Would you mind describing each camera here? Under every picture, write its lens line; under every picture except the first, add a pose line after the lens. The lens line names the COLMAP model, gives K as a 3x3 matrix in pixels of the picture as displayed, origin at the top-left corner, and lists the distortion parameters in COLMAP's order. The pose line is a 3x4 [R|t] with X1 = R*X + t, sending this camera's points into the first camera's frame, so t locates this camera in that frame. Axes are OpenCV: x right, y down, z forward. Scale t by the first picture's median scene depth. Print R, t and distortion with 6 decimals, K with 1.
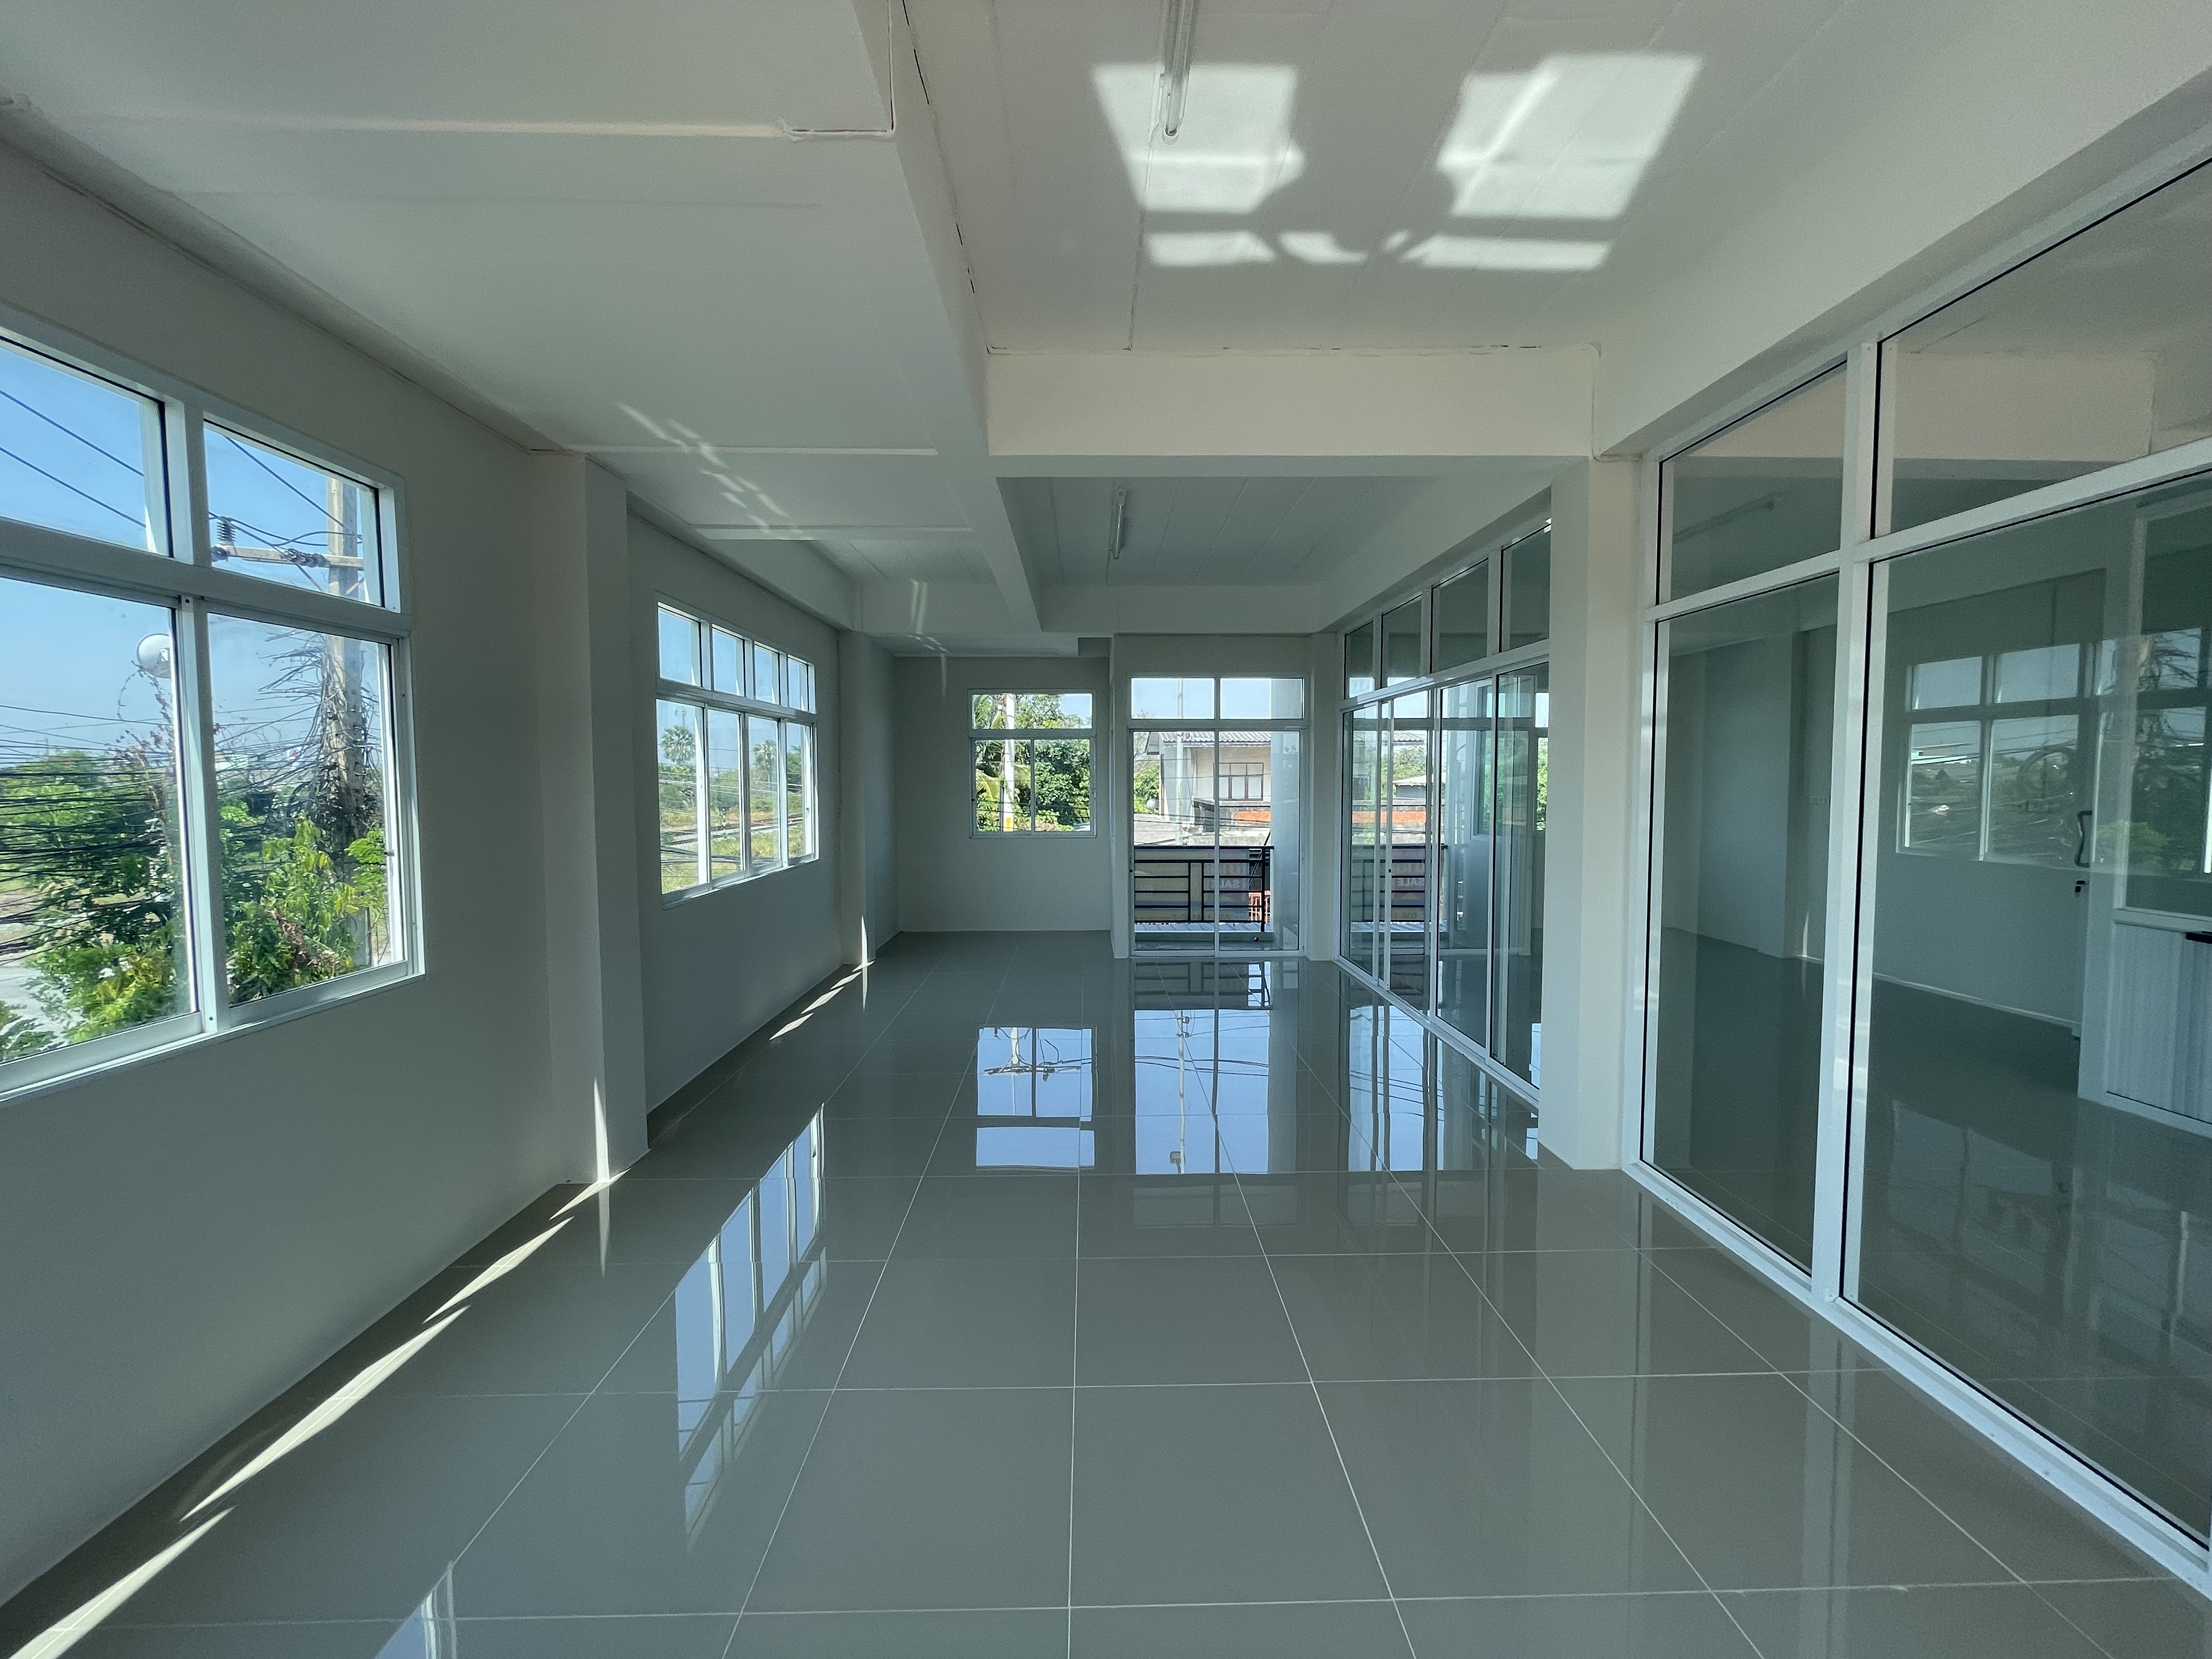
lens RADIAL K [[893.8, 0, 1106.2], [0, 893.8, 825.7], [0, 0, 1]] dist [0.000022, -0.000212]
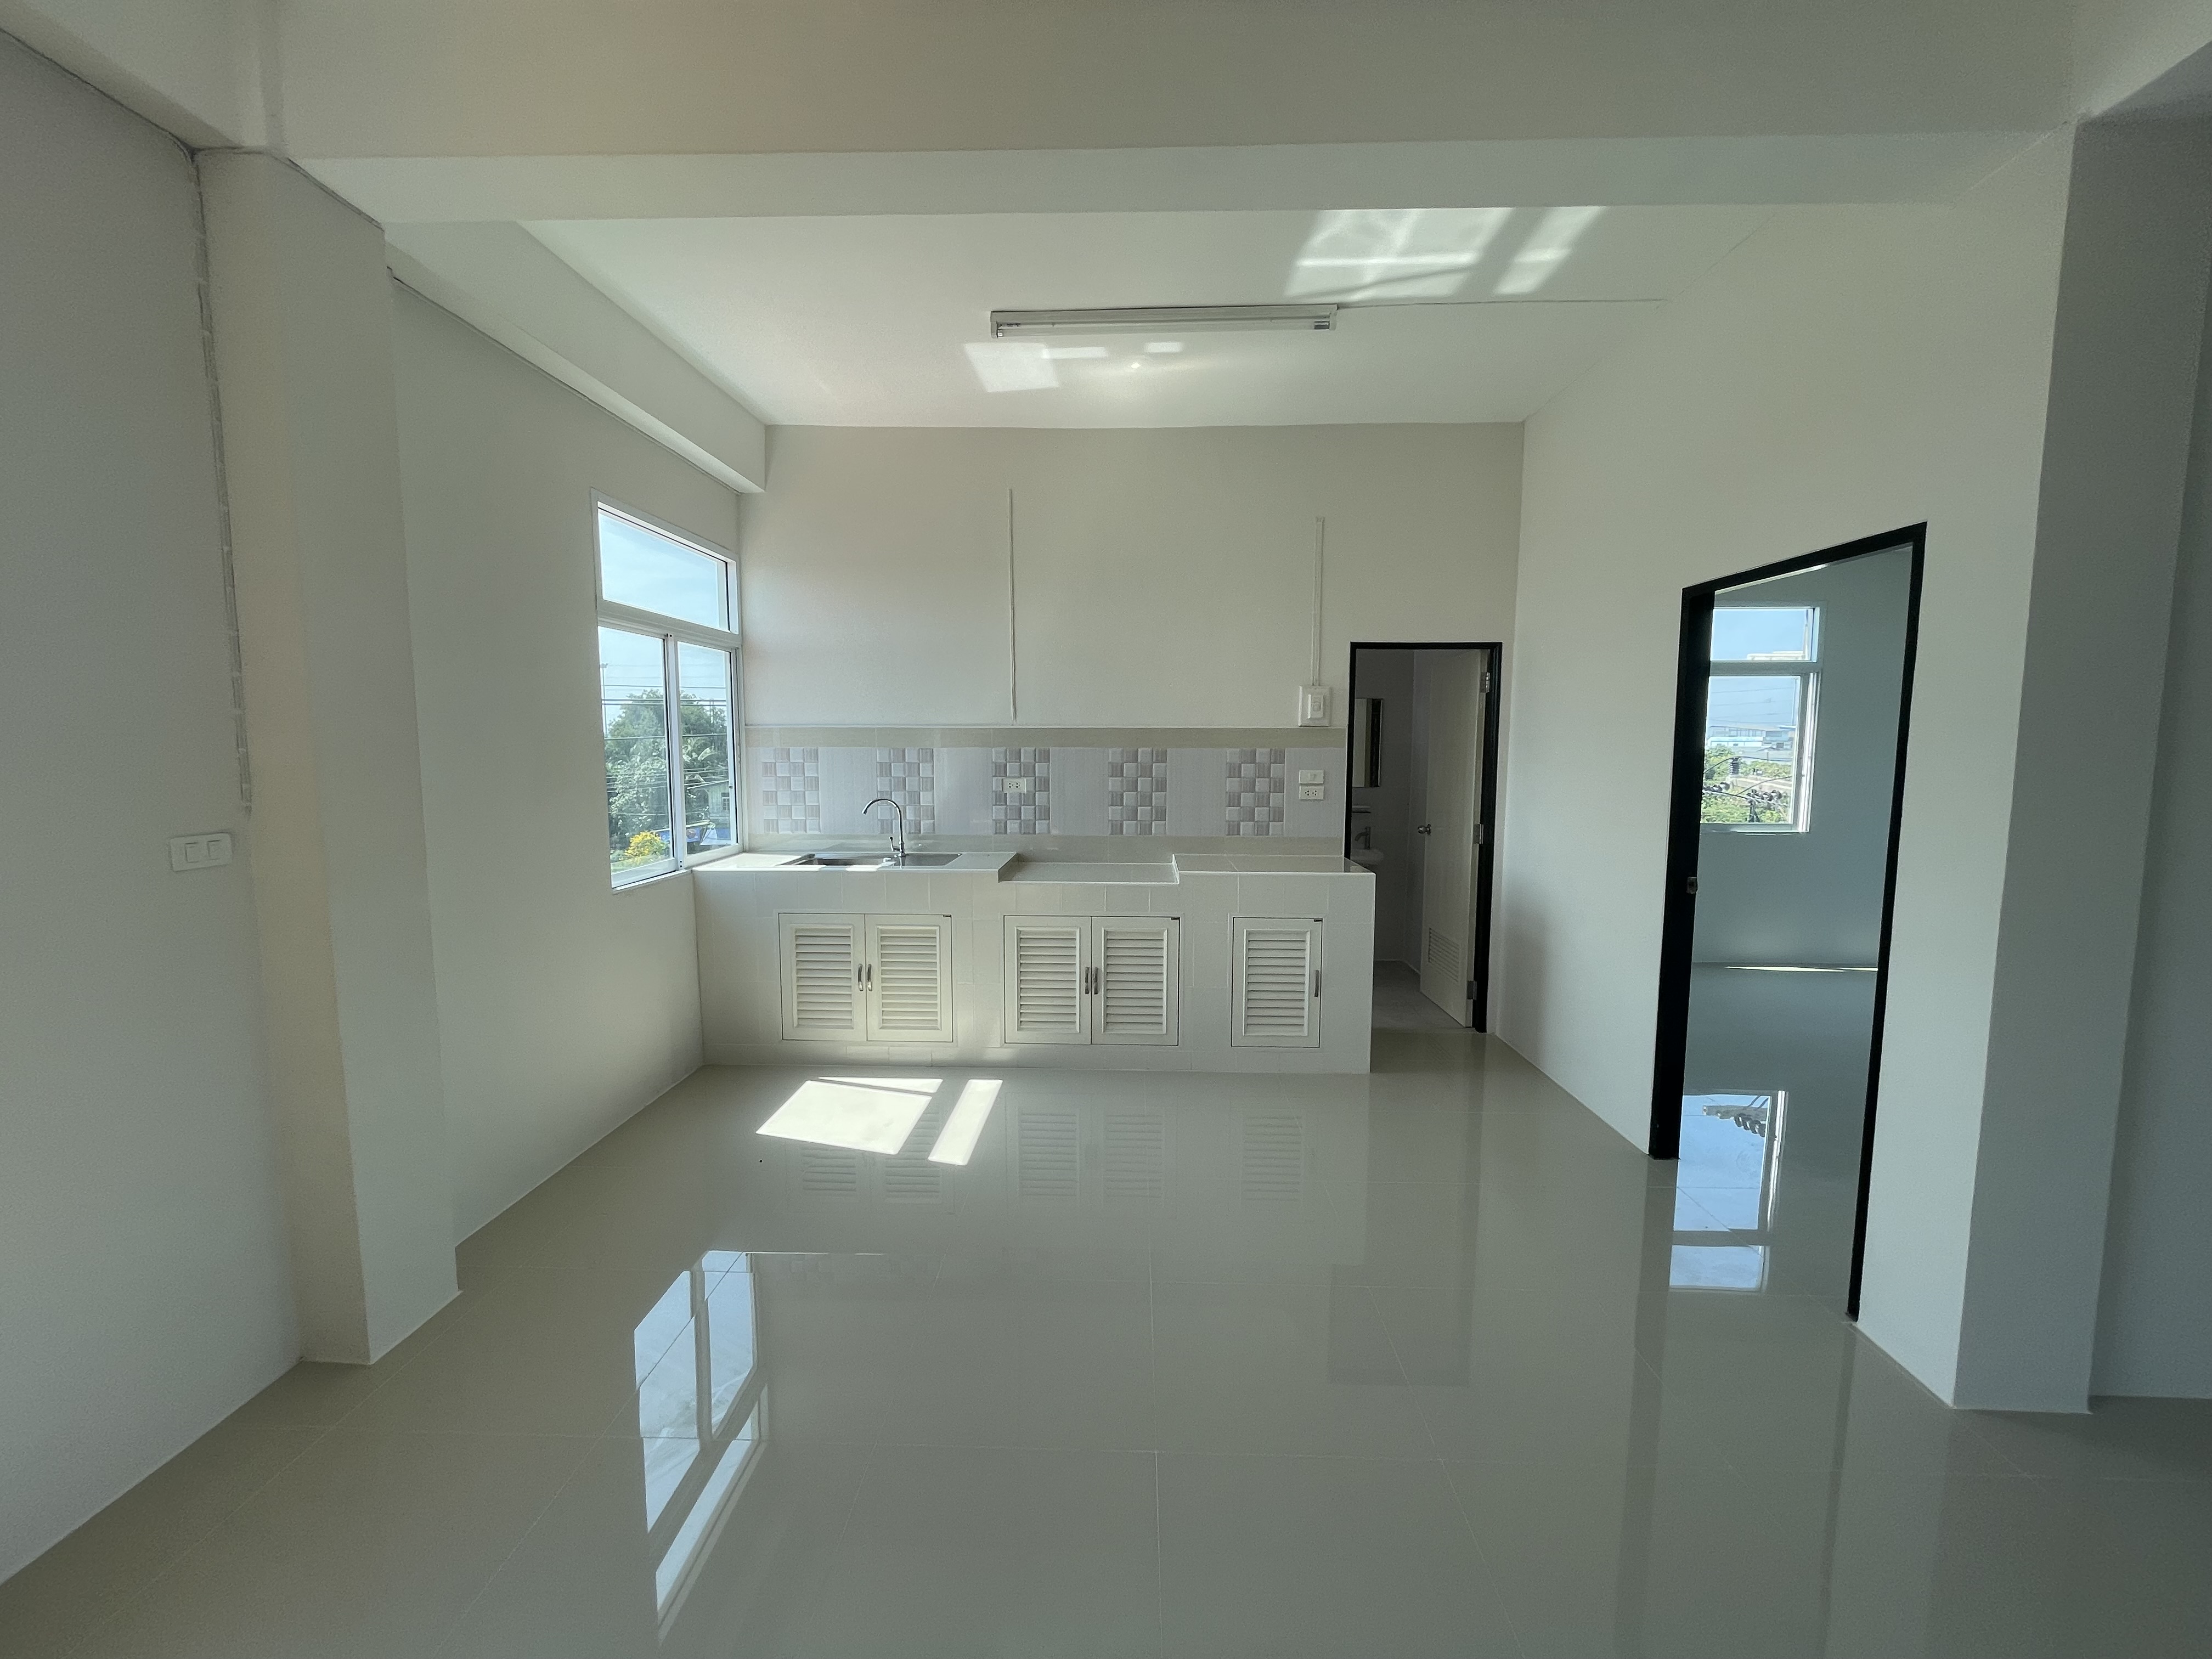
lens RADIAL K [[893.8, 0, 1106.2], [0, 893.8, 825.7], [0, 0, 1]] dist [0.000022, -0.000212]
pose [[0.997781, 0.018377, -0.064000, -0.004944], [-0.015294, 0.998714, 0.048344, -0.012174], [0.064806, -0.047258, 0.996778, 0.242108]]
